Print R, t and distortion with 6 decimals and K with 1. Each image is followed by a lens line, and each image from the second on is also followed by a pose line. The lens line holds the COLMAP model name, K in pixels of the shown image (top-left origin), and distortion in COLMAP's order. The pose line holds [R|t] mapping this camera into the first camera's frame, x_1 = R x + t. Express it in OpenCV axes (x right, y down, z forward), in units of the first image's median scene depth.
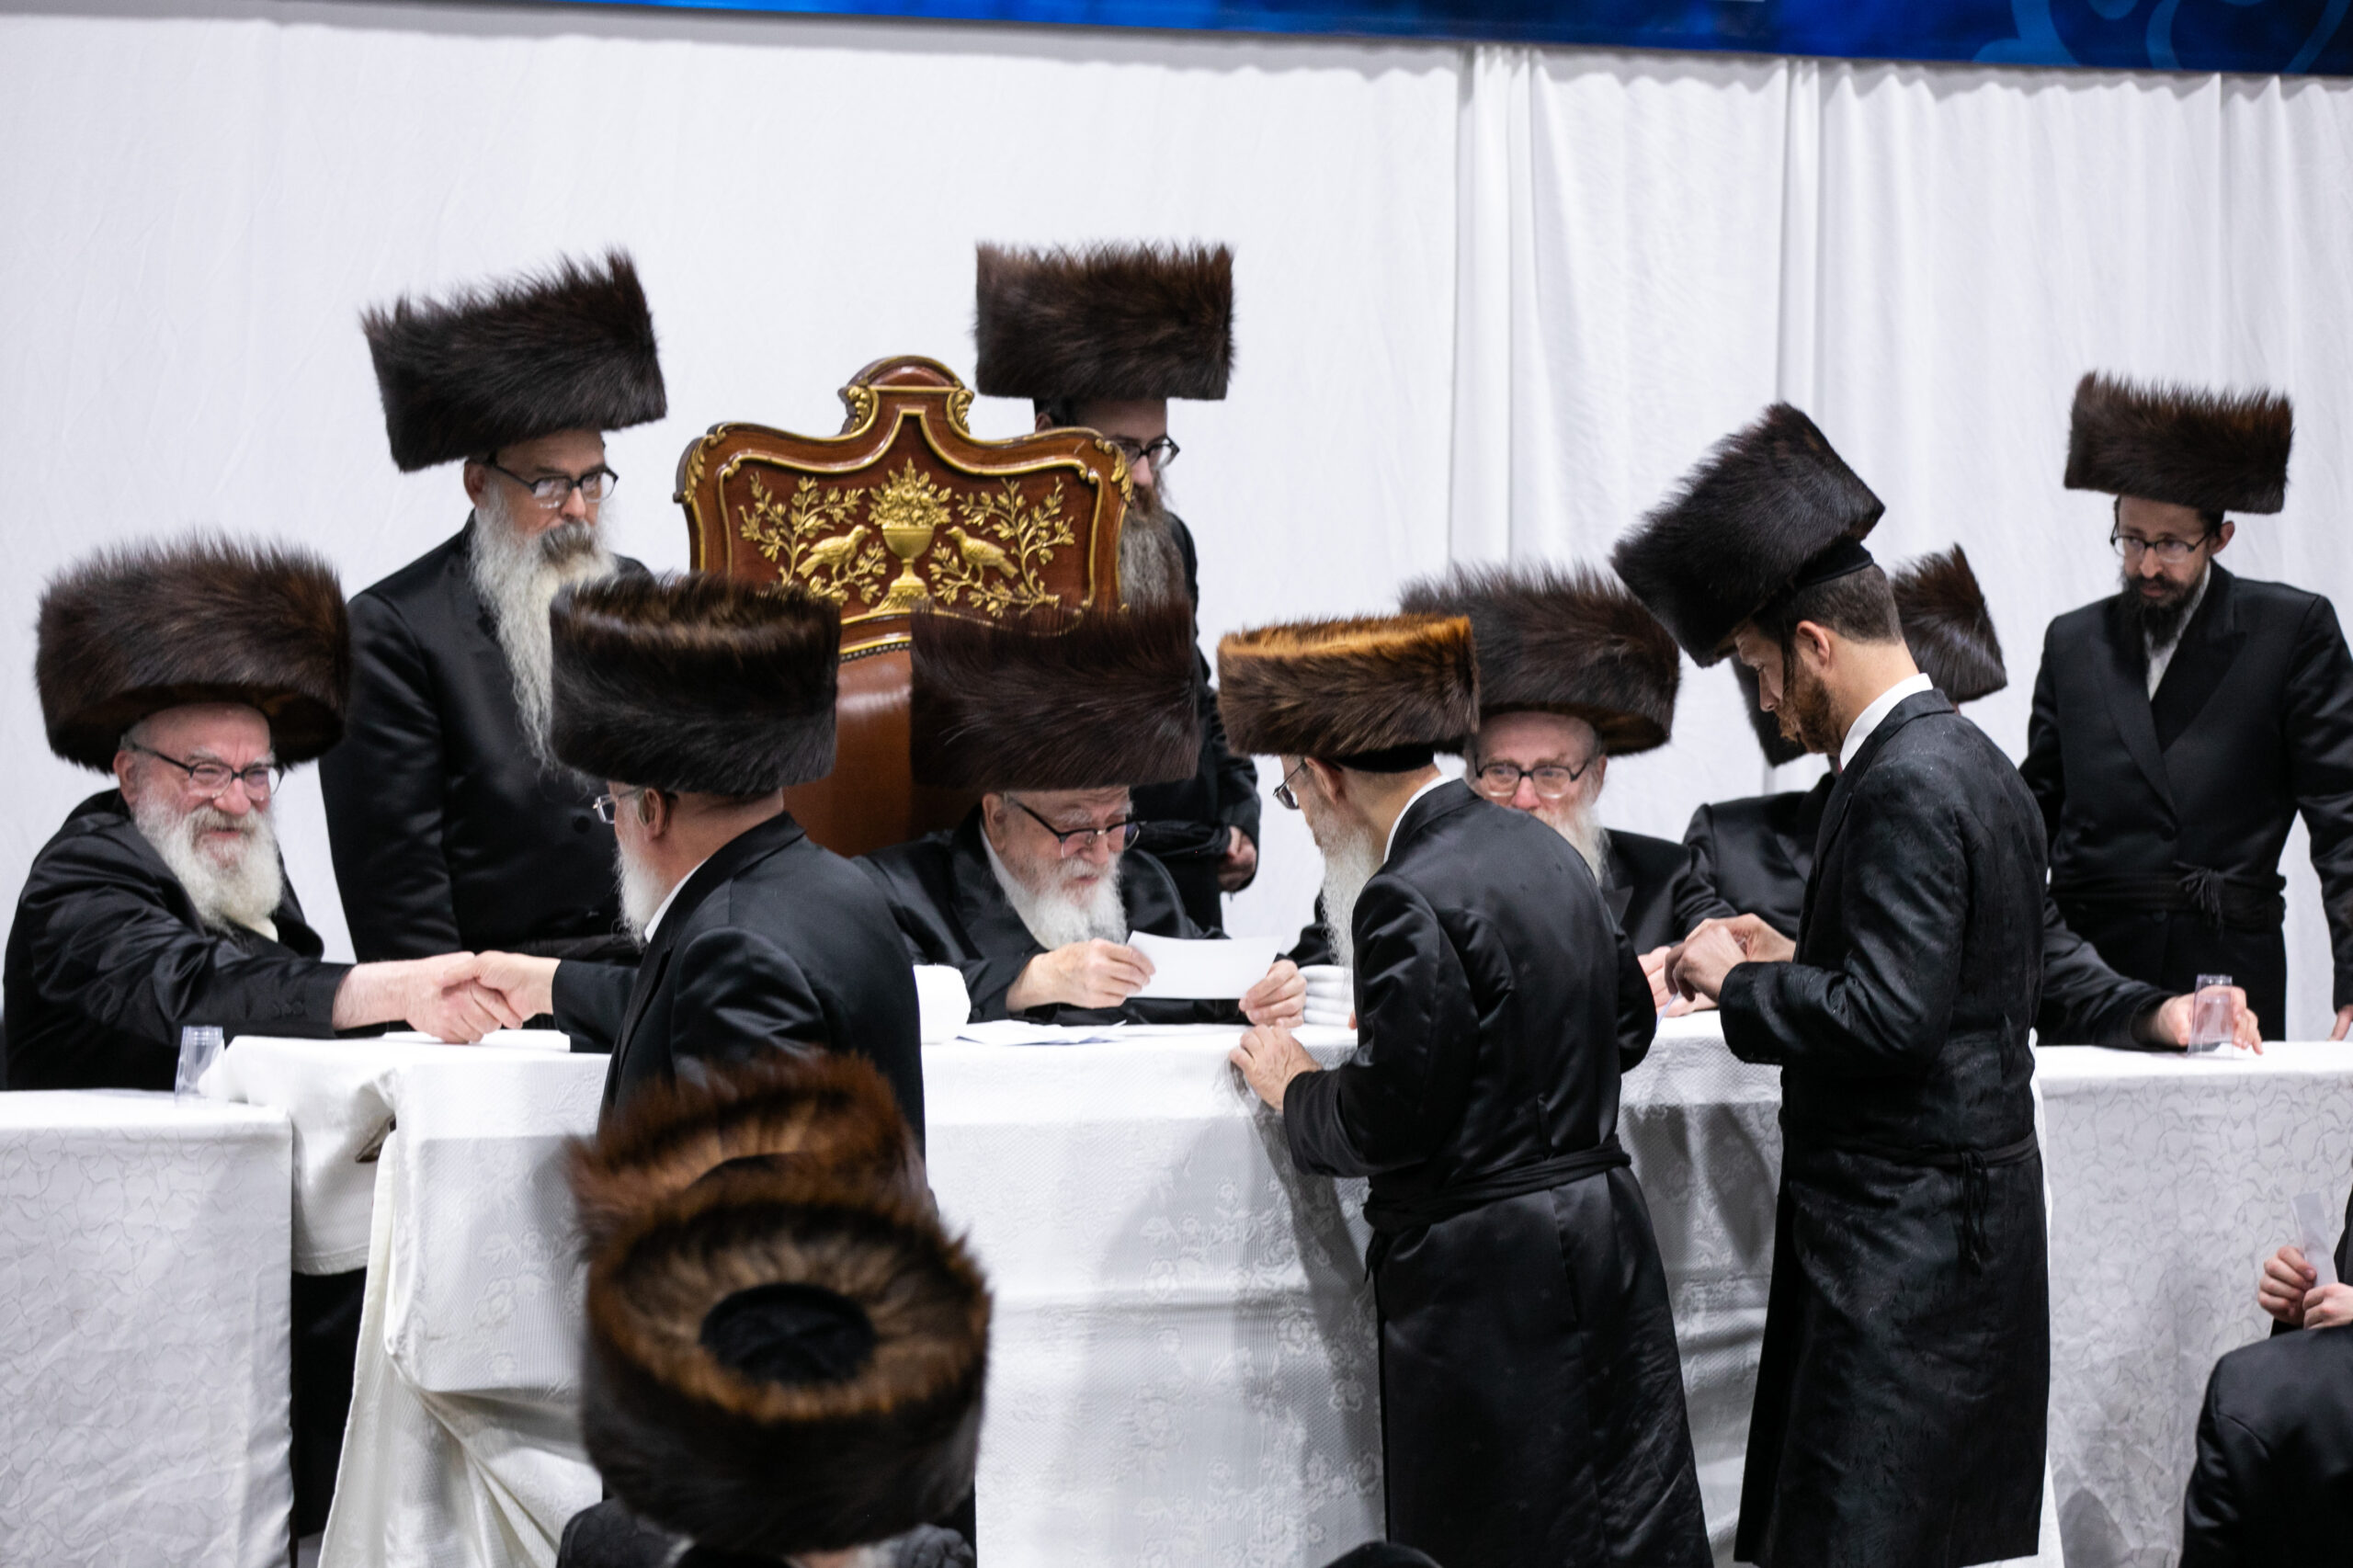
lens RADIAL K [[8253.6, 0, 1175.2], [0, 8253.6, 785.0], [0, 0, 1]] dist [0.143586, 0.000000]
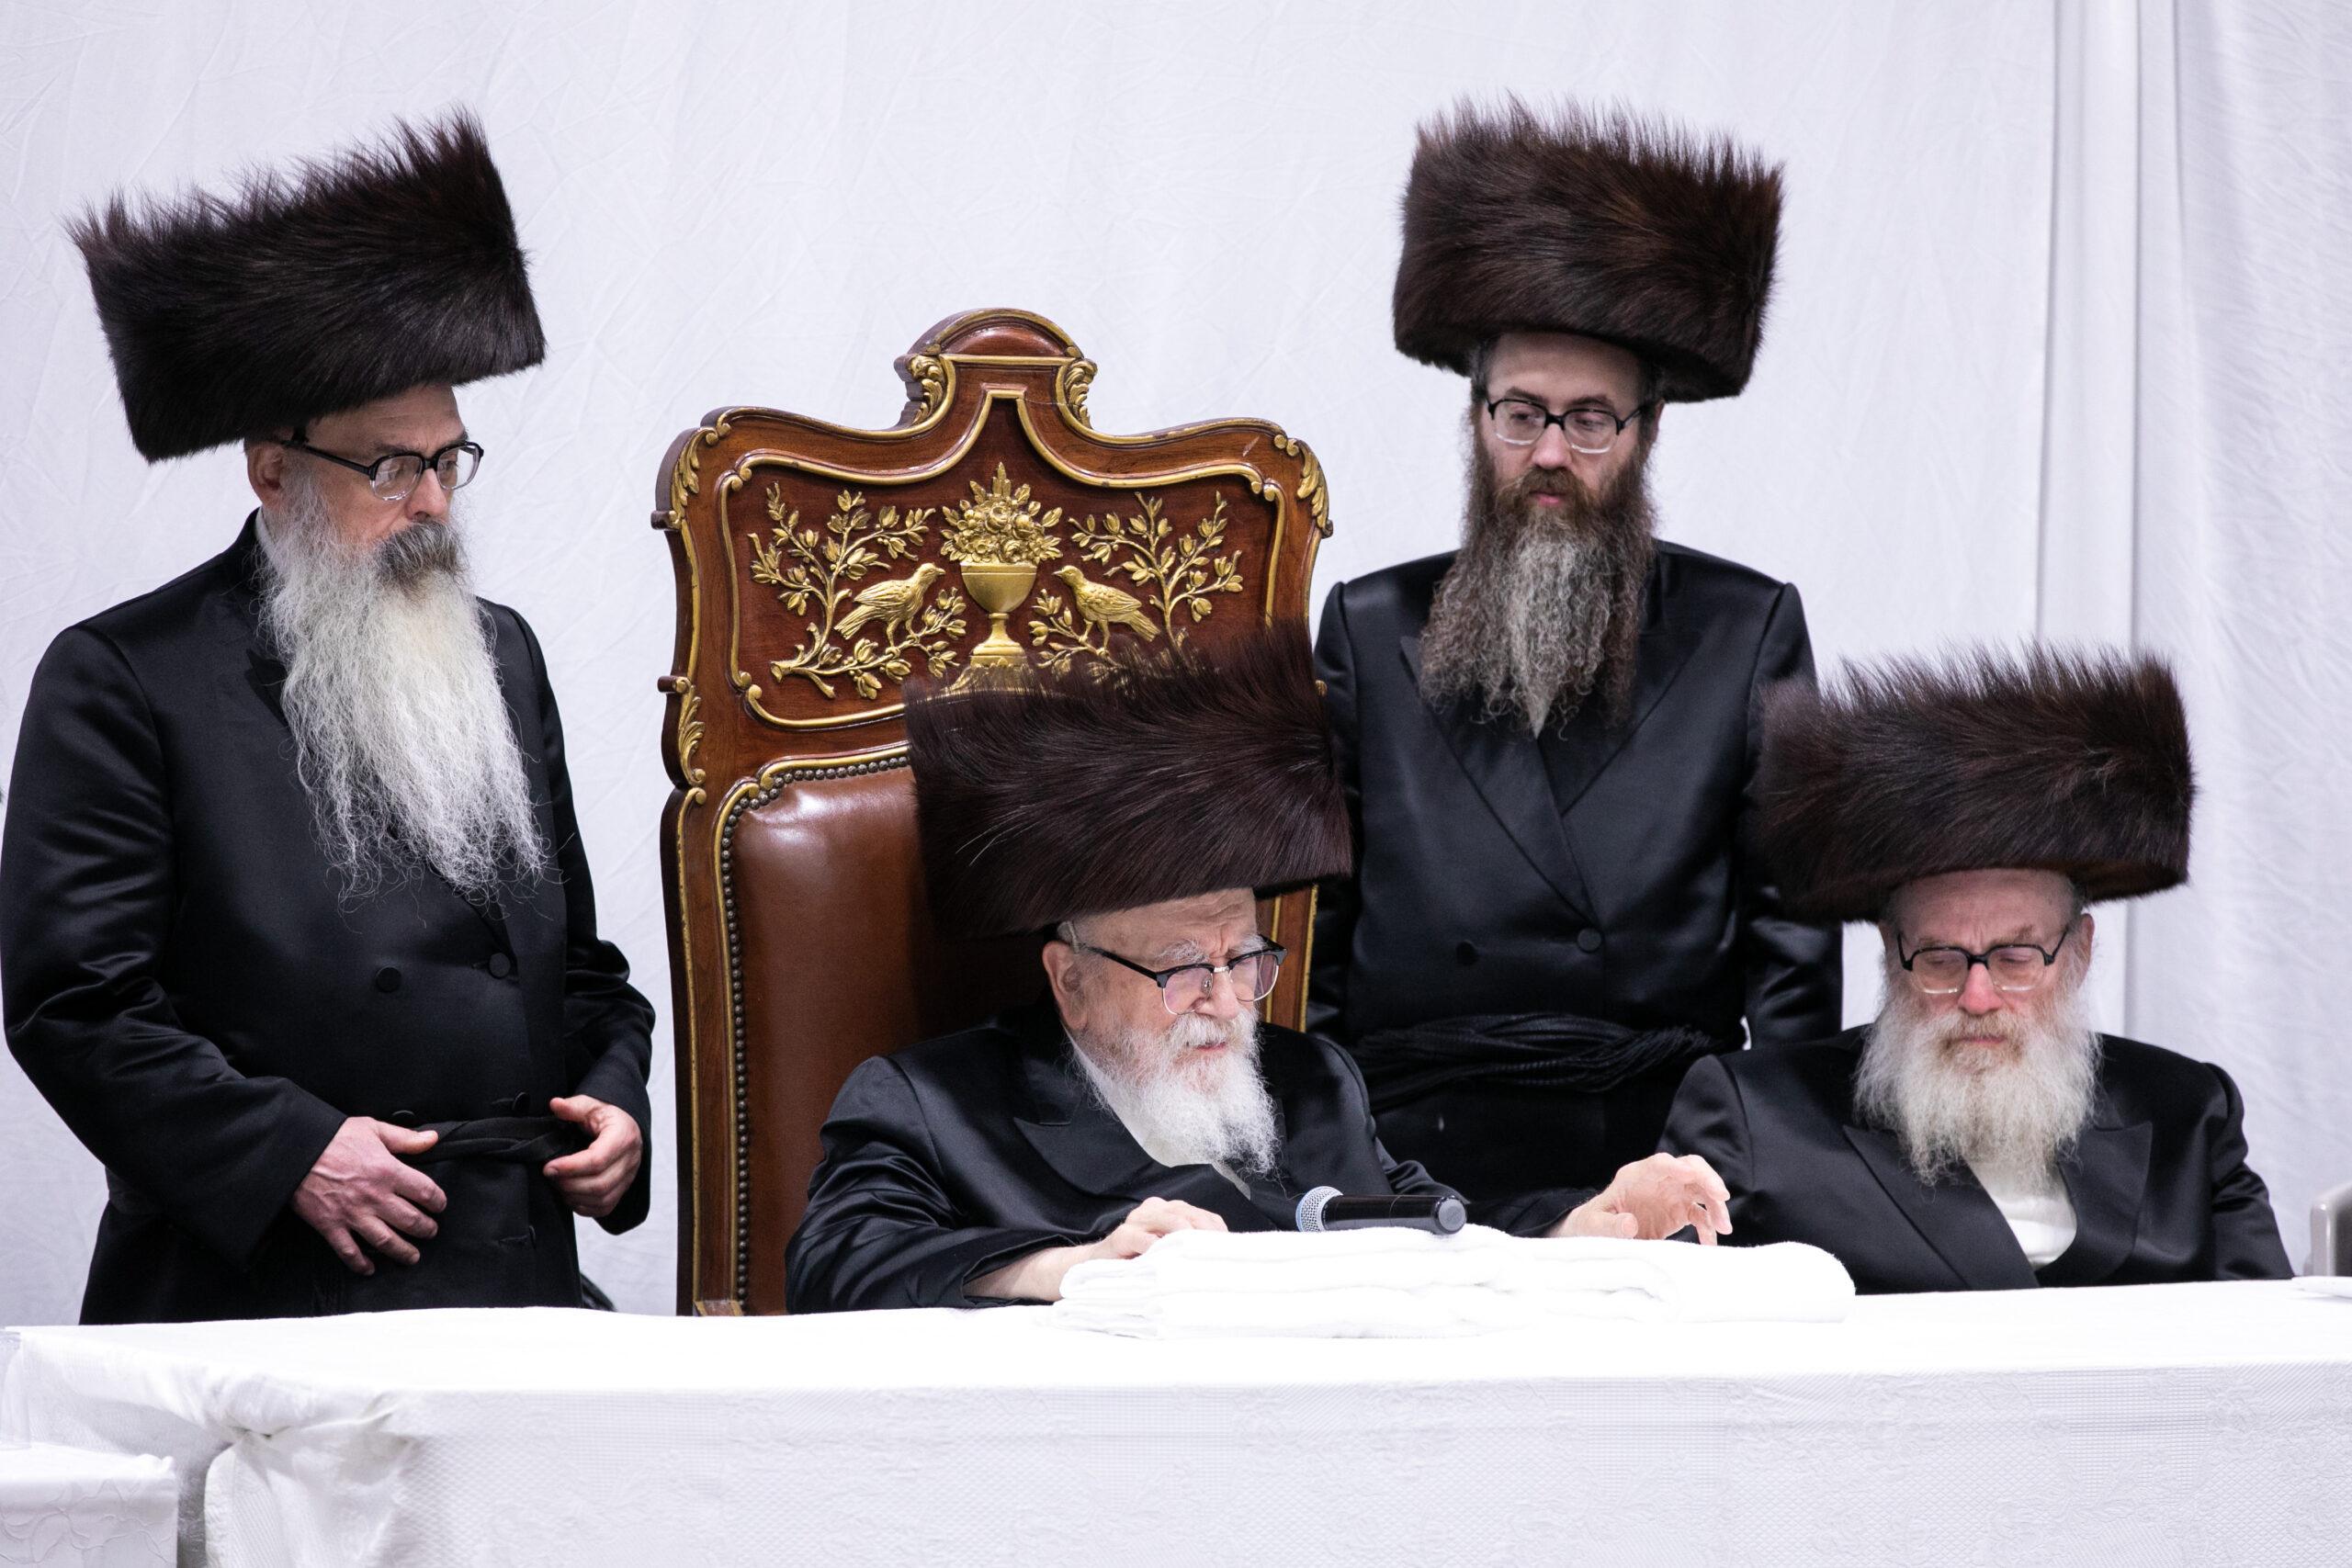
lens RADIAL K [[13496.7, 0, 1176.4], [0, 13496.7, 782.9], [0, 0, 1]] dist [0.249465, 0.000000]
pose [[0.999948, 0.007154, -0.007275, -0.009685], [-0.007232, 0.999917, -0.010707, -0.001774], [0.007198, 0.010759, 0.999916, -0.100464]]
